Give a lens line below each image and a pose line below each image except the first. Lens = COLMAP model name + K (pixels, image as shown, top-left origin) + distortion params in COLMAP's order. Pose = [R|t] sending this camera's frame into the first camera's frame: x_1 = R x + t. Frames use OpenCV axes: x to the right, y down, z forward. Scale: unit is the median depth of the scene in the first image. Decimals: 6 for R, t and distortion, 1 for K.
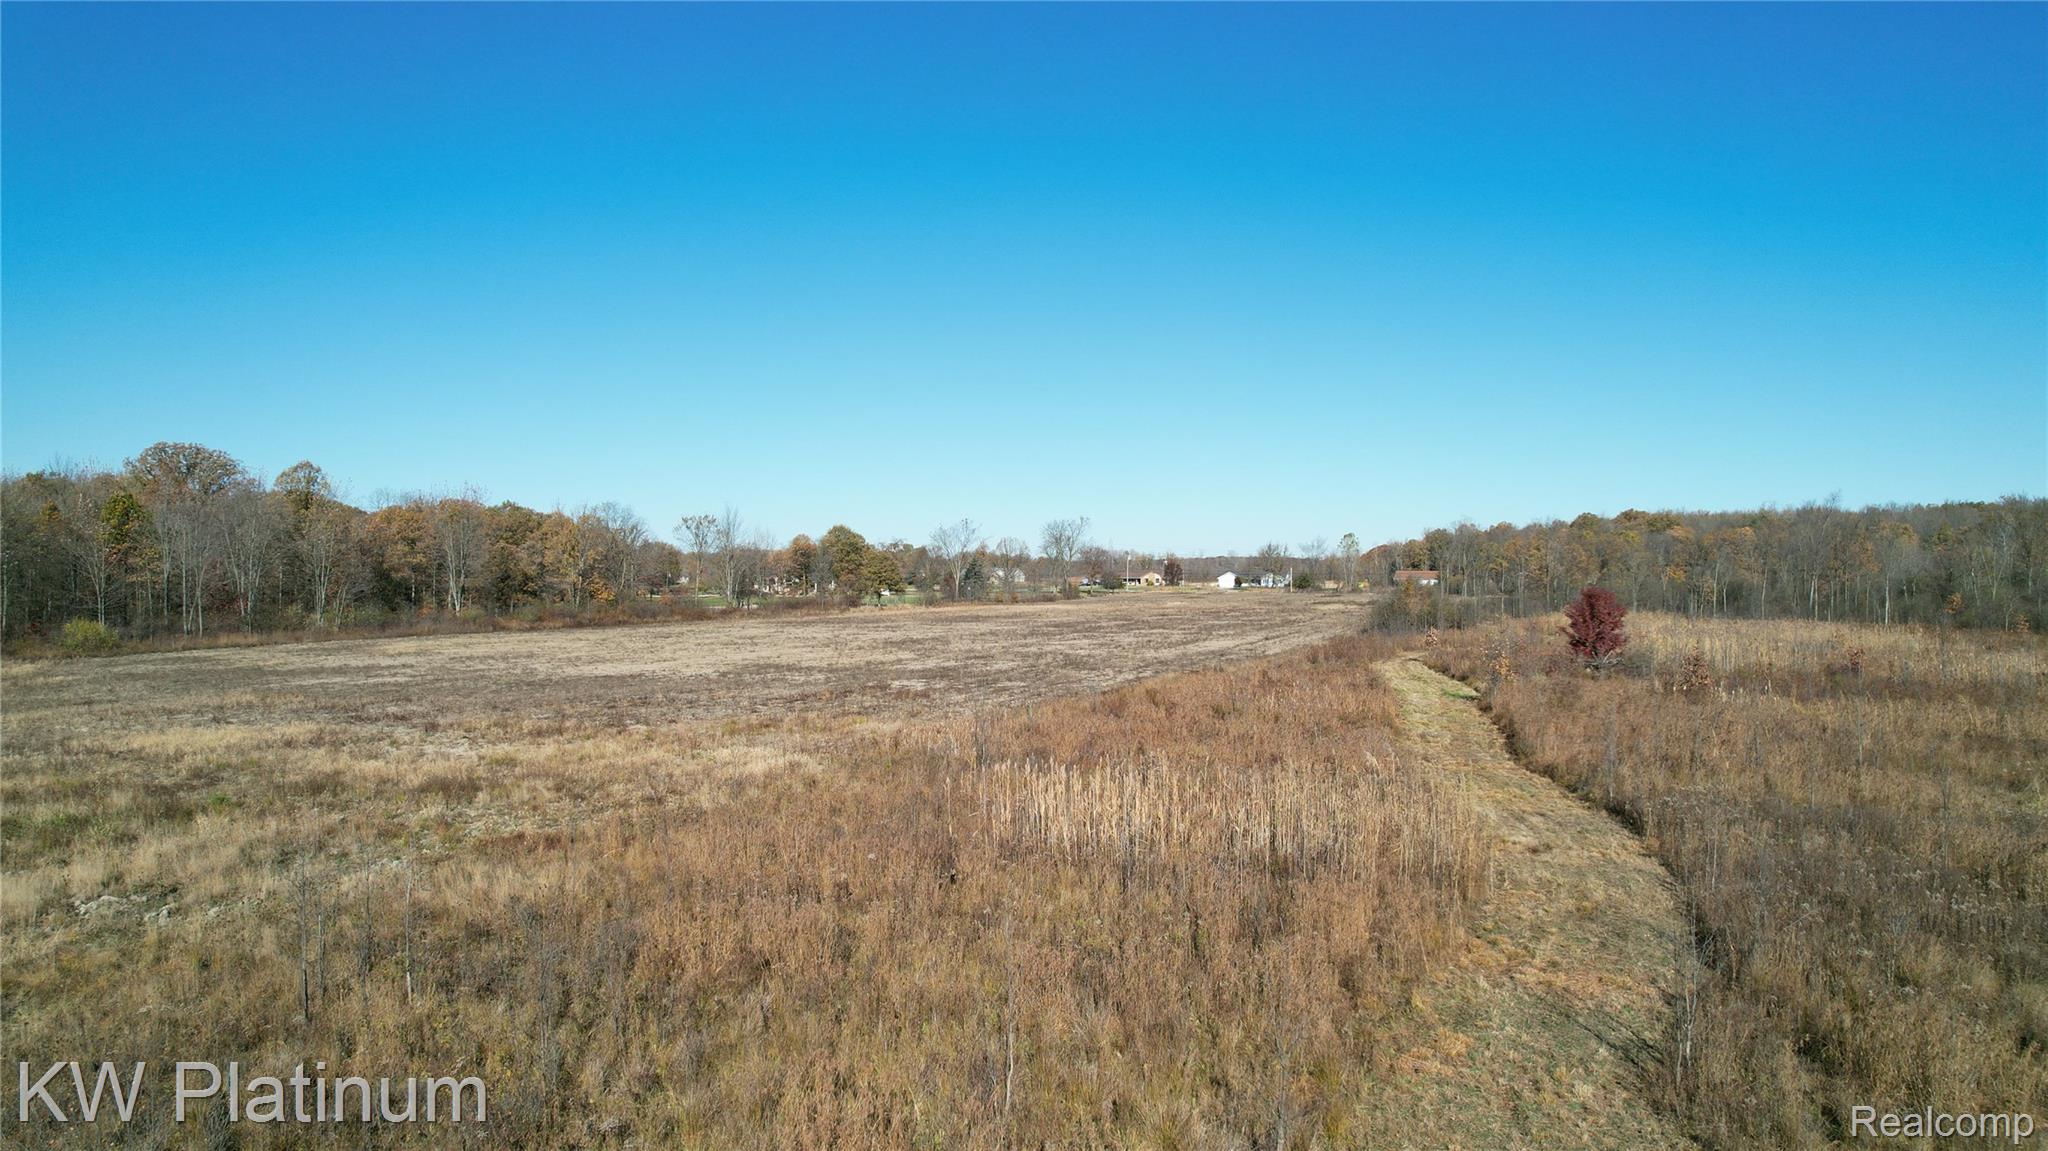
lens RADIAL K [[1329.5, 0, 1029.0], [0, 1329.5, 567.7], [0, 0, 1]] dist [-0.080008, 0.075471]
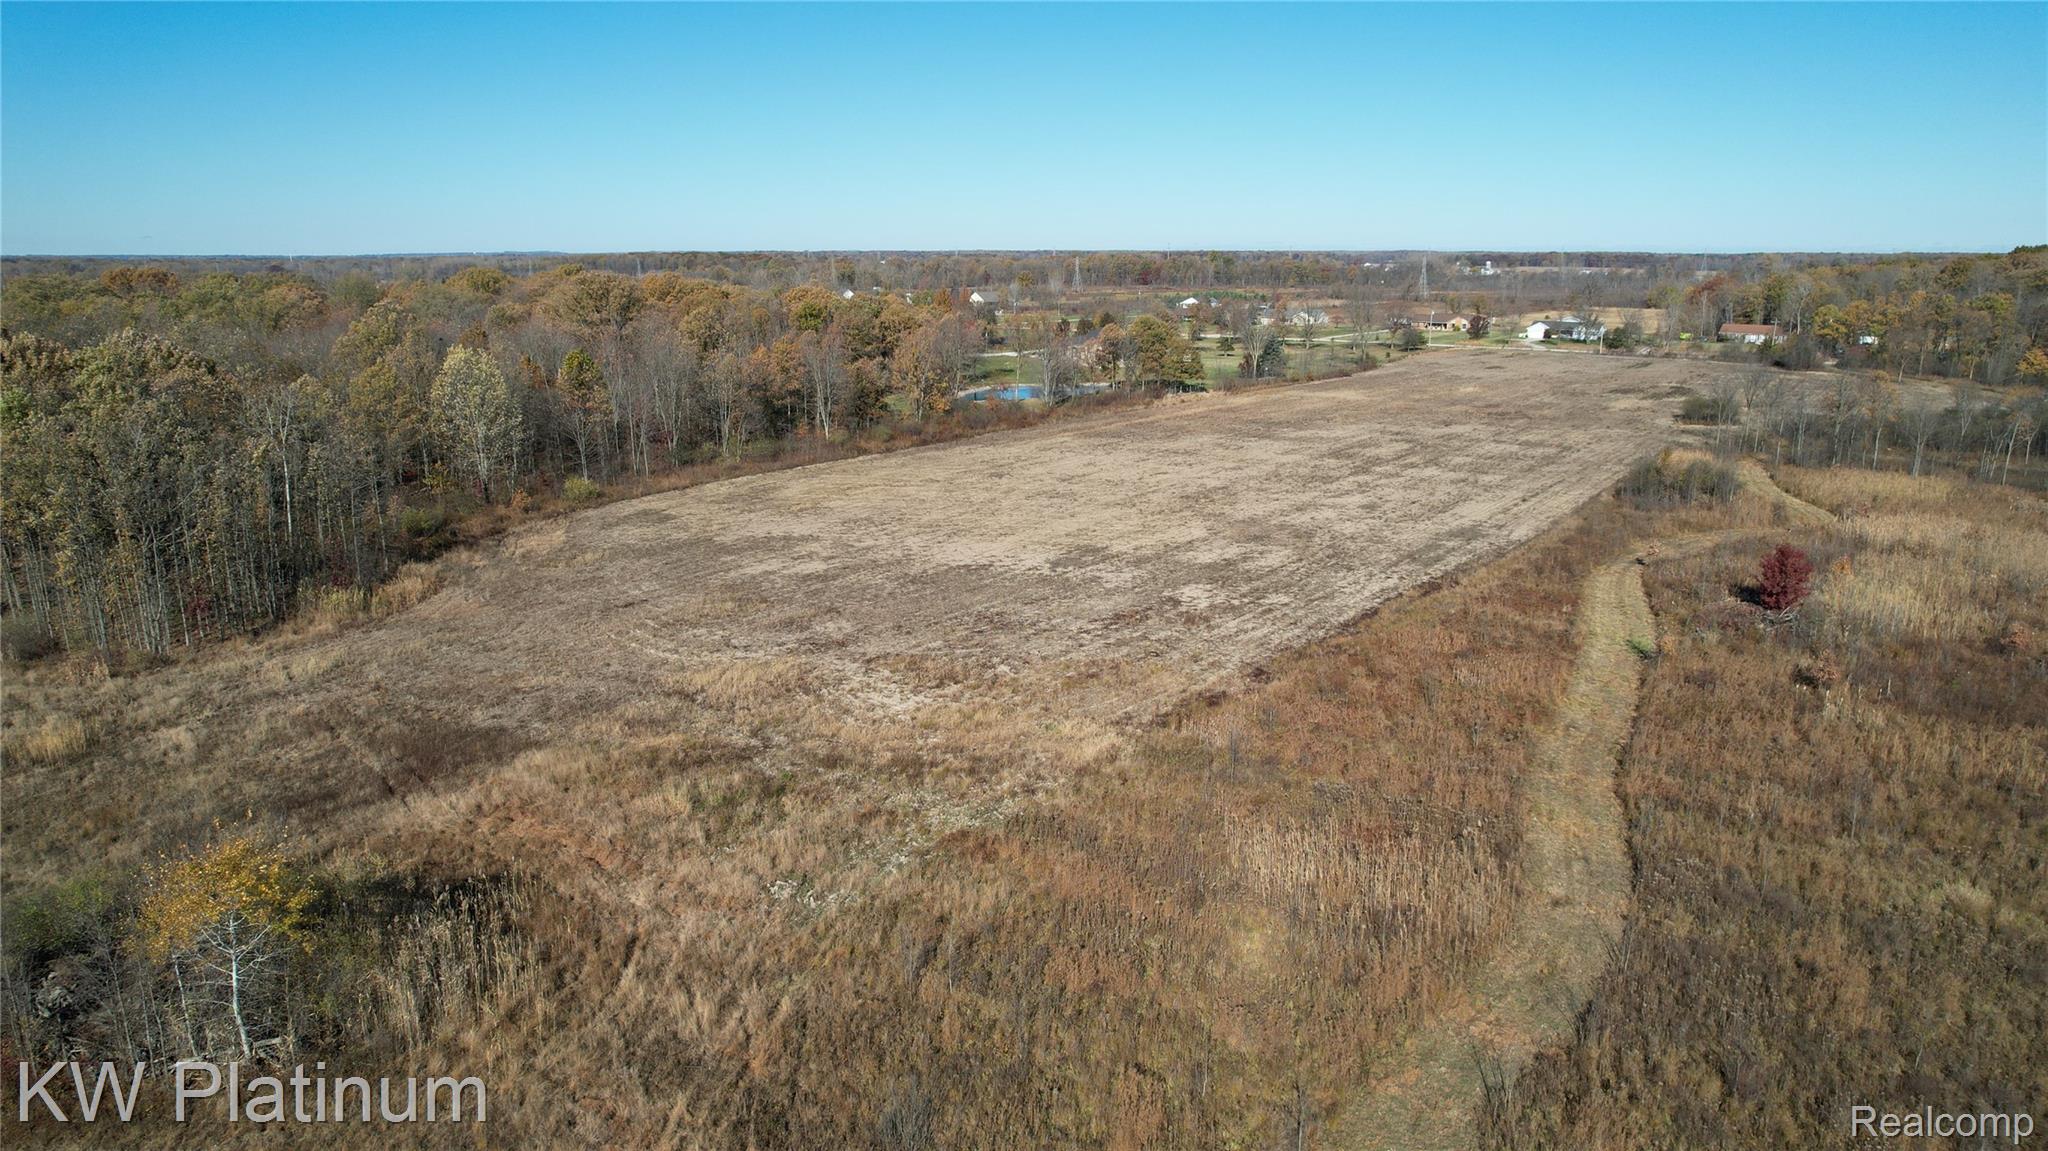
lens RADIAL K [[1329.5, 0, 1029.0], [0, 1329.5, 567.7], [0, 0, 1]] dist [-0.080008, 0.075471]
pose [[0.974339, 0.054690, -0.218339, 0.020653], [-0.003105, 0.973205, 0.229916, -0.155960], [0.225063, -0.223338, 0.948402, -0.168295]]
